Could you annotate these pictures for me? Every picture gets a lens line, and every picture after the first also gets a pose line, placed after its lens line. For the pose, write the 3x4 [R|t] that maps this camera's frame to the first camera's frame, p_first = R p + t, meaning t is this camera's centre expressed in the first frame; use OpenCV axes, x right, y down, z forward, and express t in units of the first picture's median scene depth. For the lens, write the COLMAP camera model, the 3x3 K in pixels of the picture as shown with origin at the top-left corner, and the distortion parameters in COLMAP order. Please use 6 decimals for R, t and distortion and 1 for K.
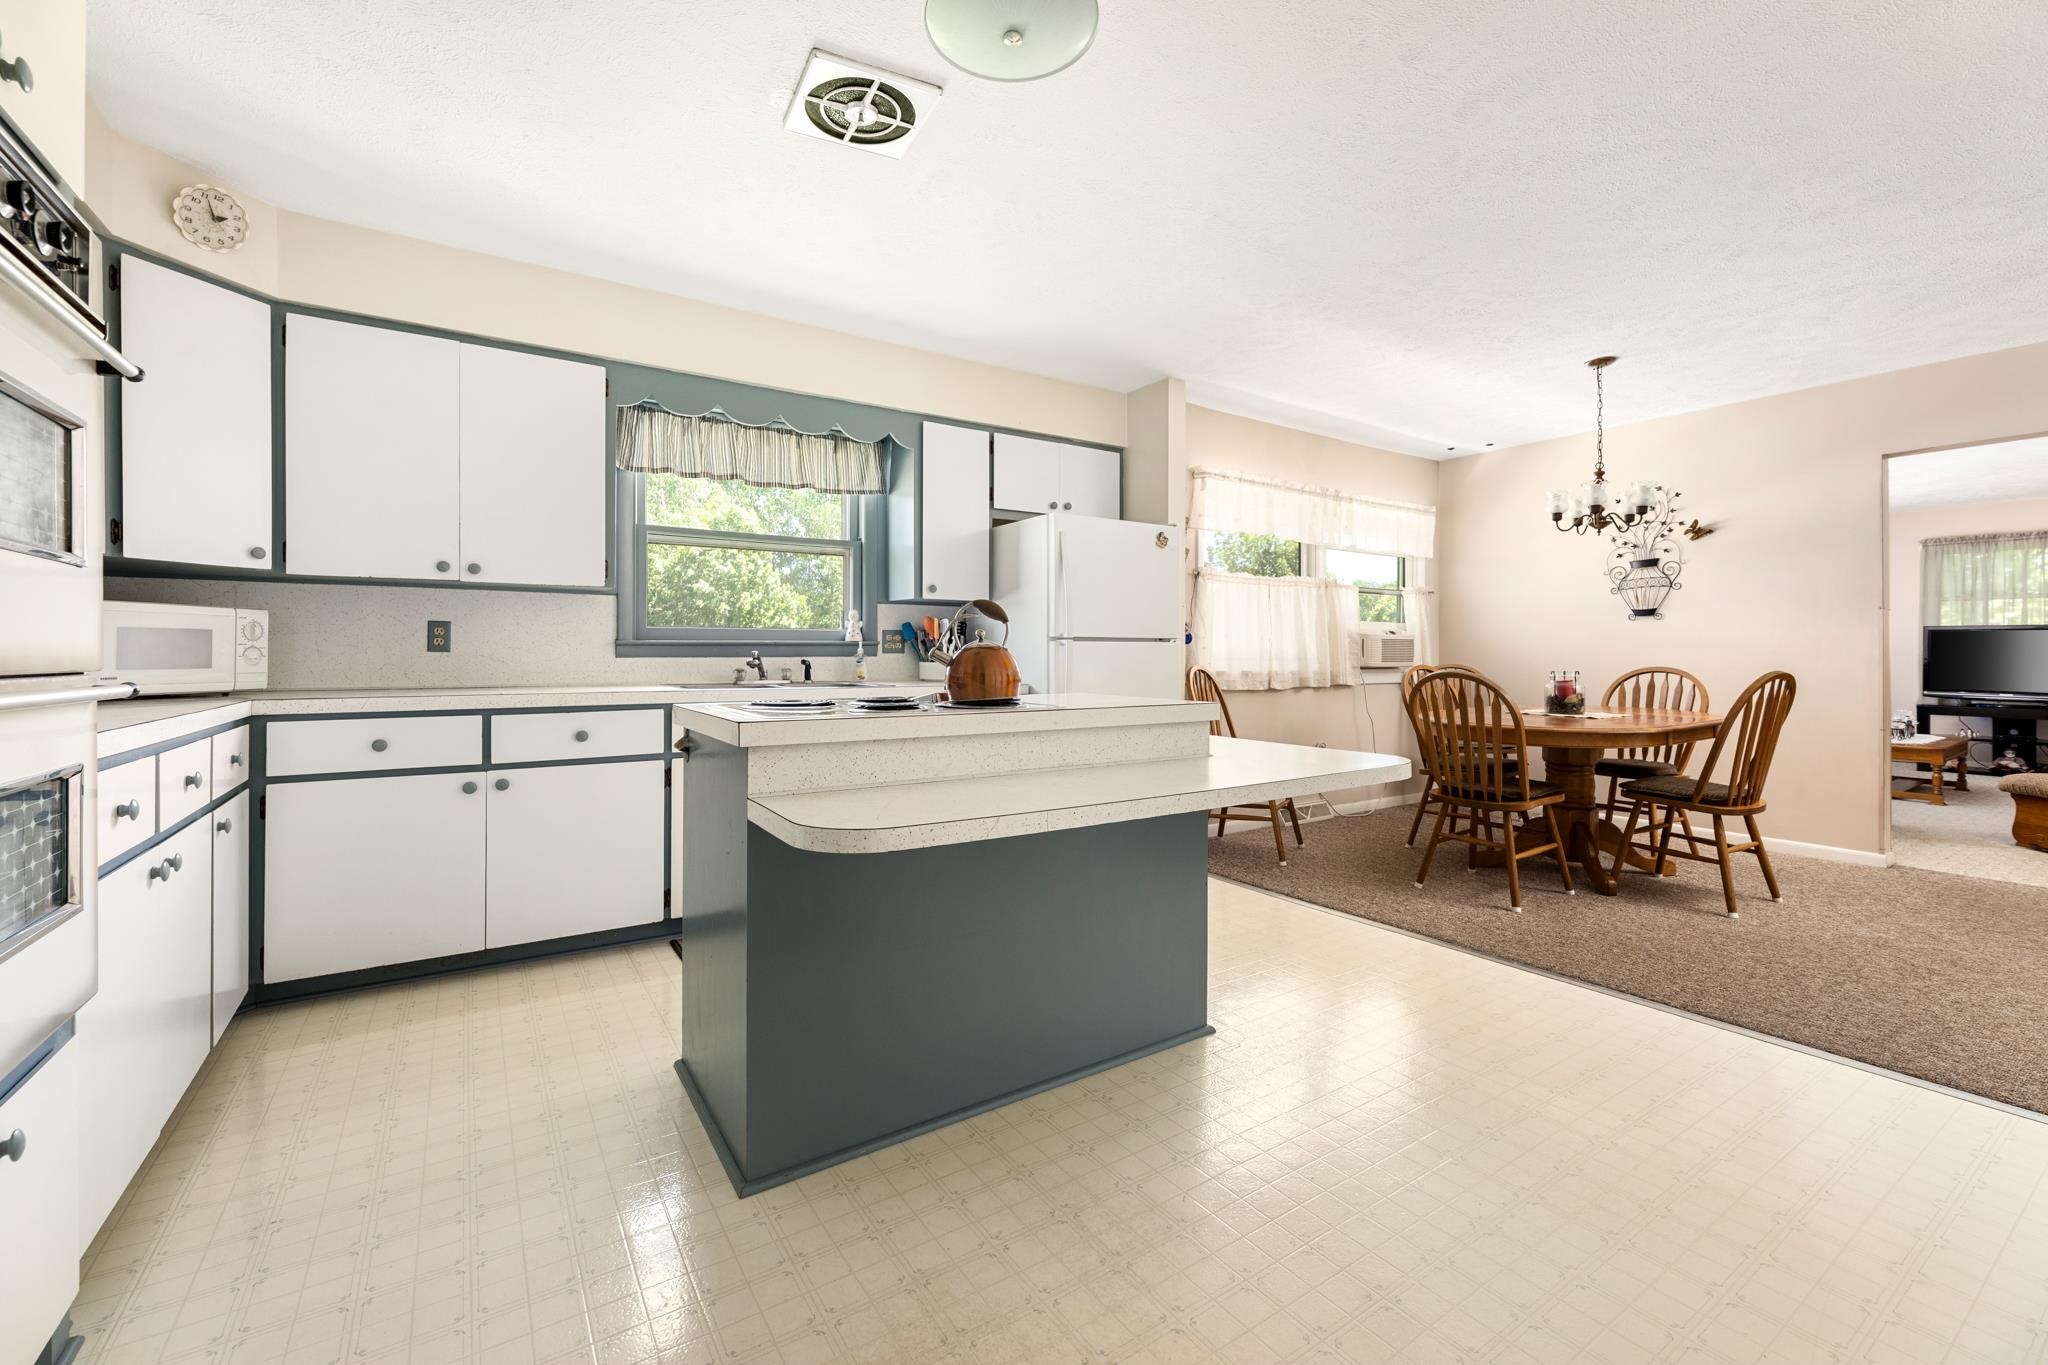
lens RADIAL K [[838.3, 0, 1023.4], [0, 838.3, 663.0], [0, 0, 1]] dist [-0.000074, -0.001267]
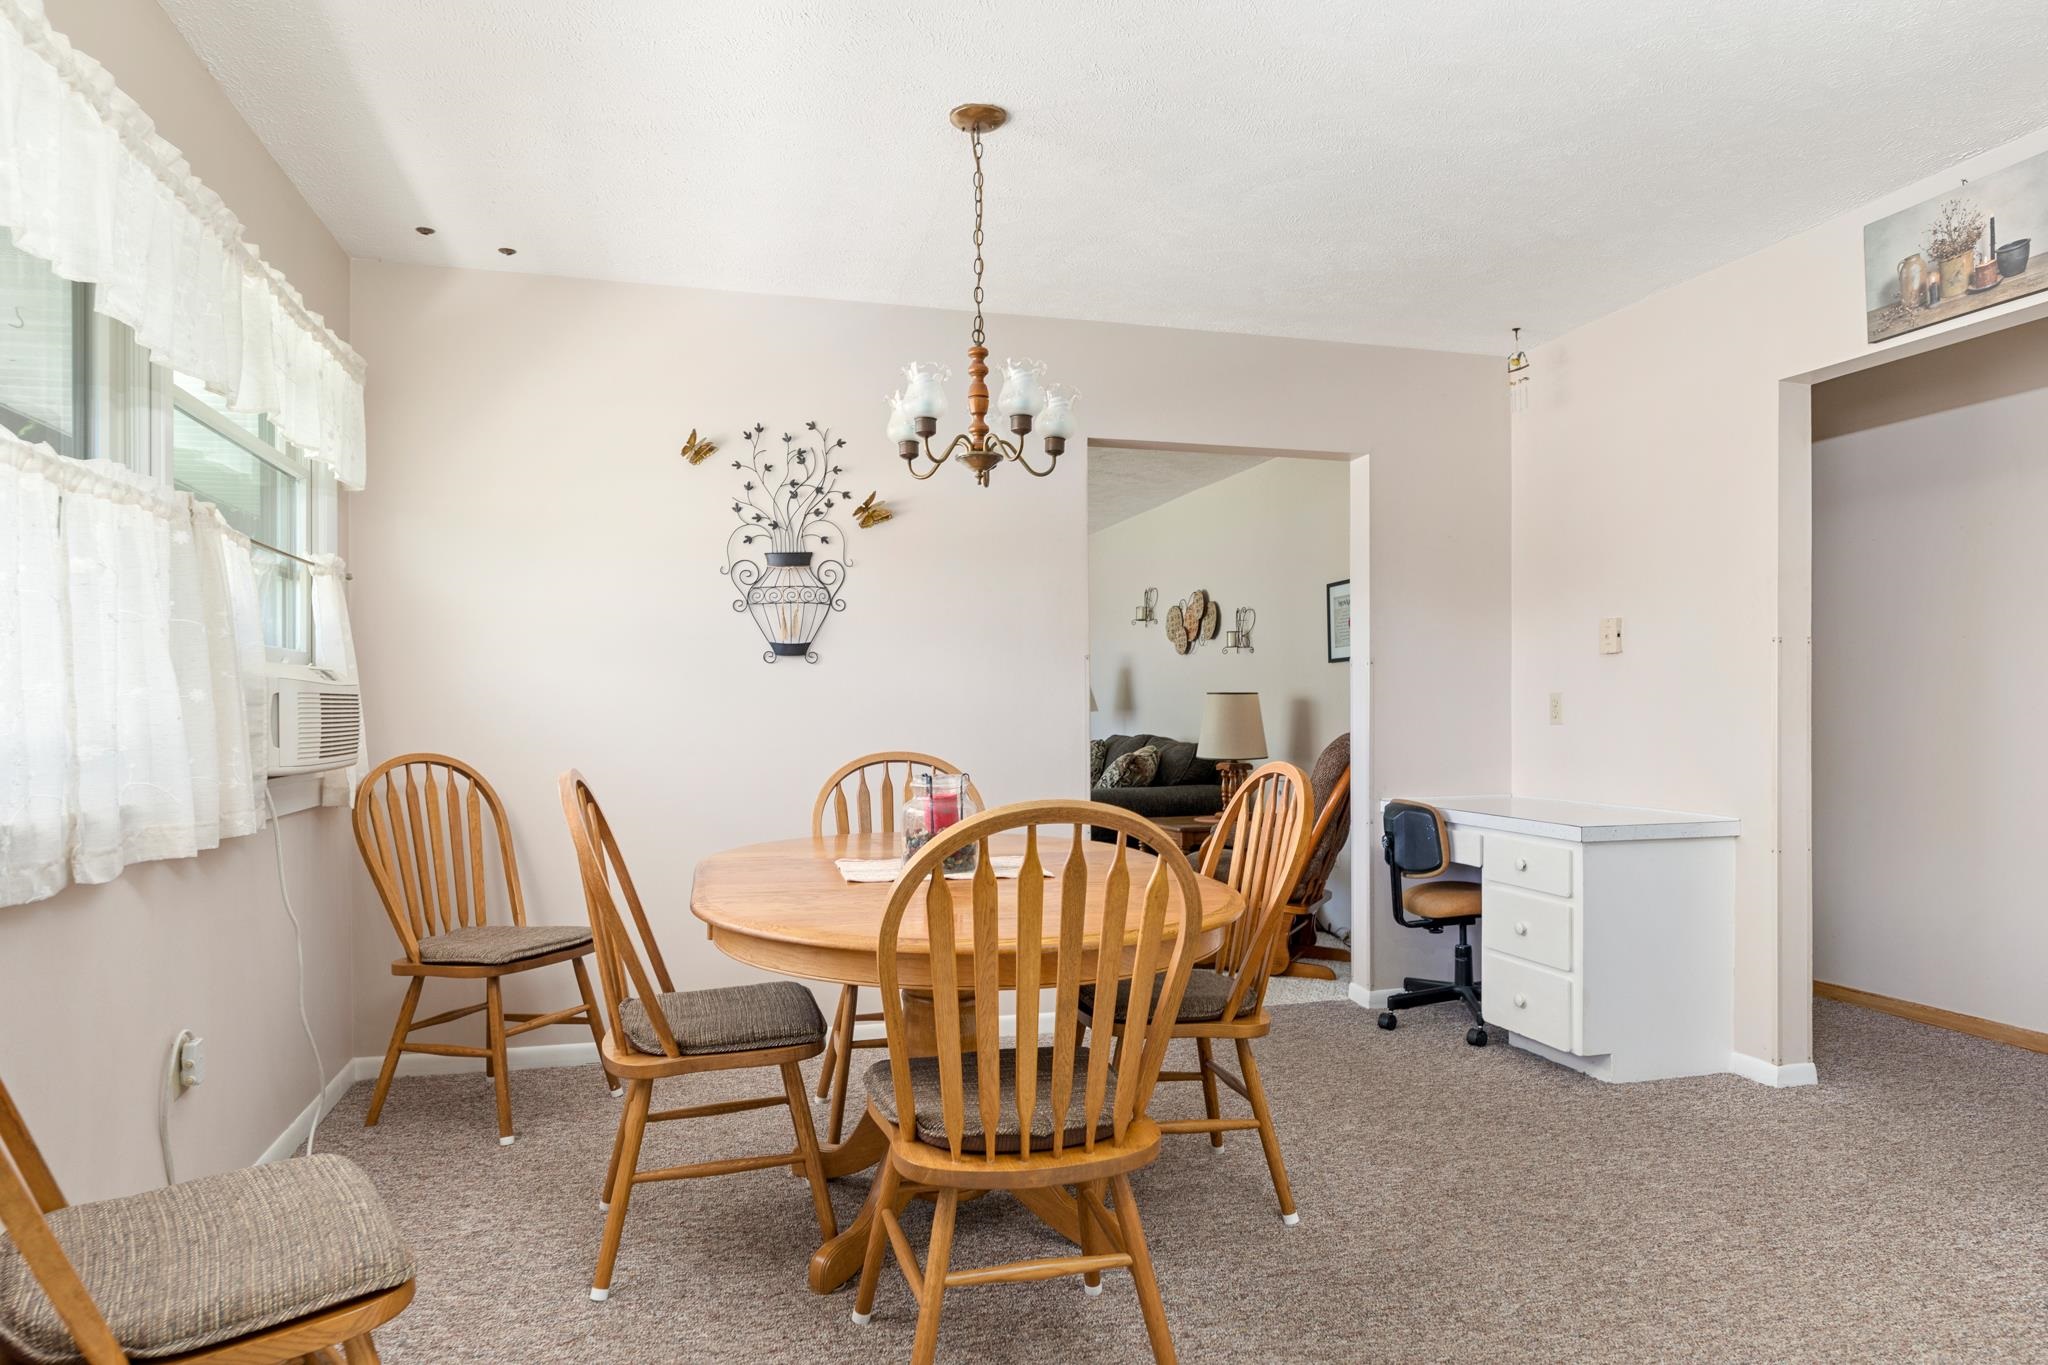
lens RADIAL K [[1222.2, 0, 1012.9], [0, 1222.2, 704.9], [0, 0, 1]] dist [-0.003489, -0.000925]
pose [[0.301475, -0.003492, 0.953468, 0.026930], [0.013764, 0.999905, -0.000690, -0.021462], [-0.953375, 0.013332, 0.301495, 0.626661]]
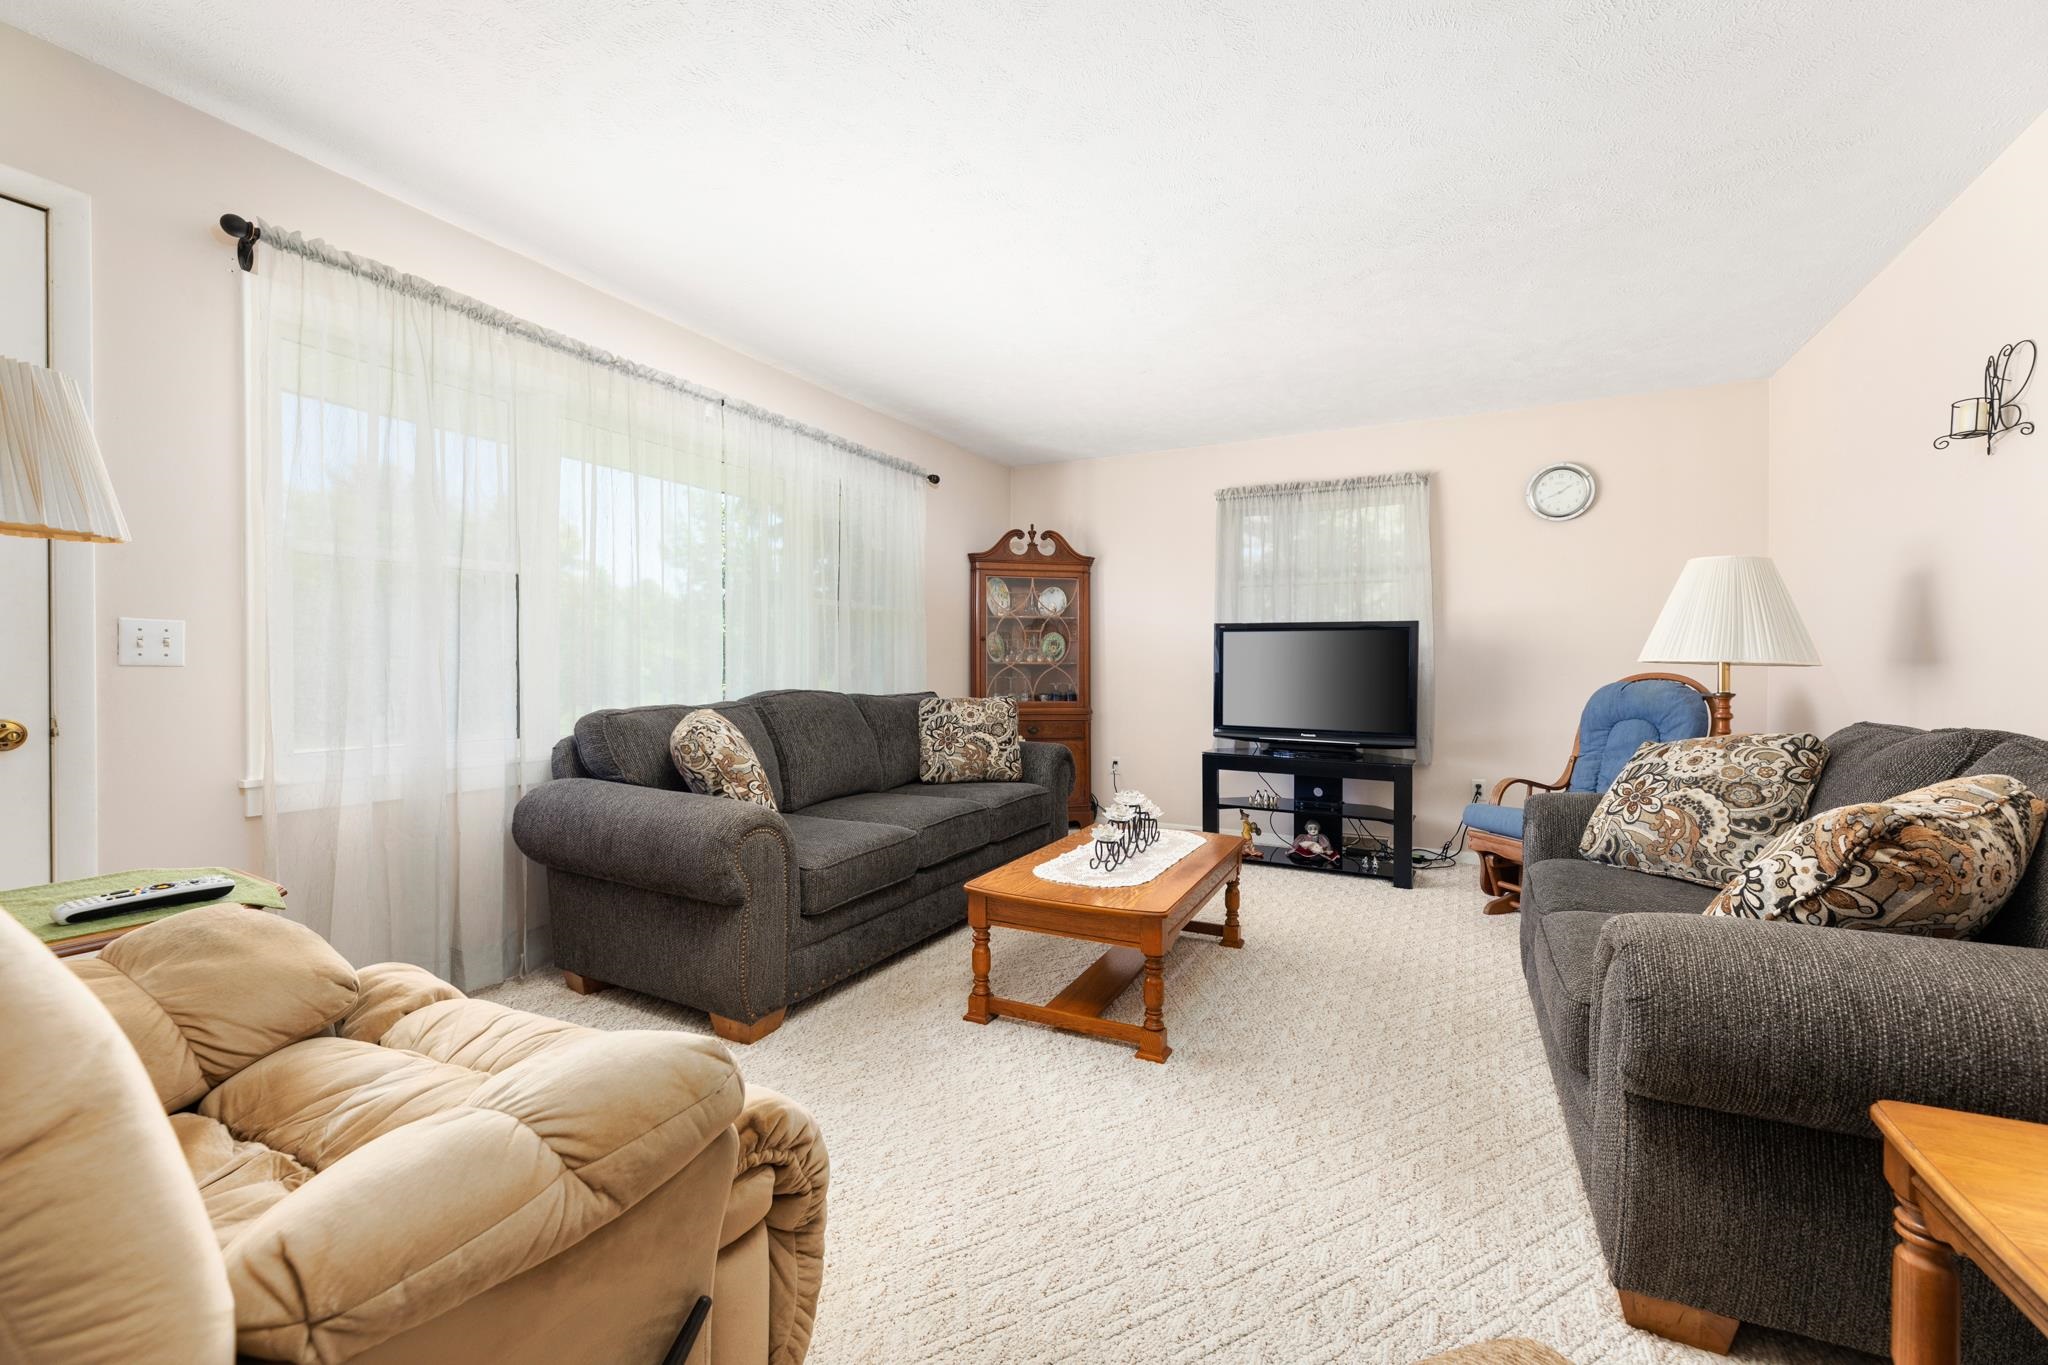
lens RADIAL K [[838.3, 0, 1017.0], [0, 838.3, 688.0], [0, 0, 1]] dist [-0.000074, -0.001267]
pose [[0.873582, -0.006430, 0.486634, 0.990881], [0.002308, 0.999956, 0.009070, -0.004951], [-0.486671, -0.006800, 0.873559, 0.814329]]
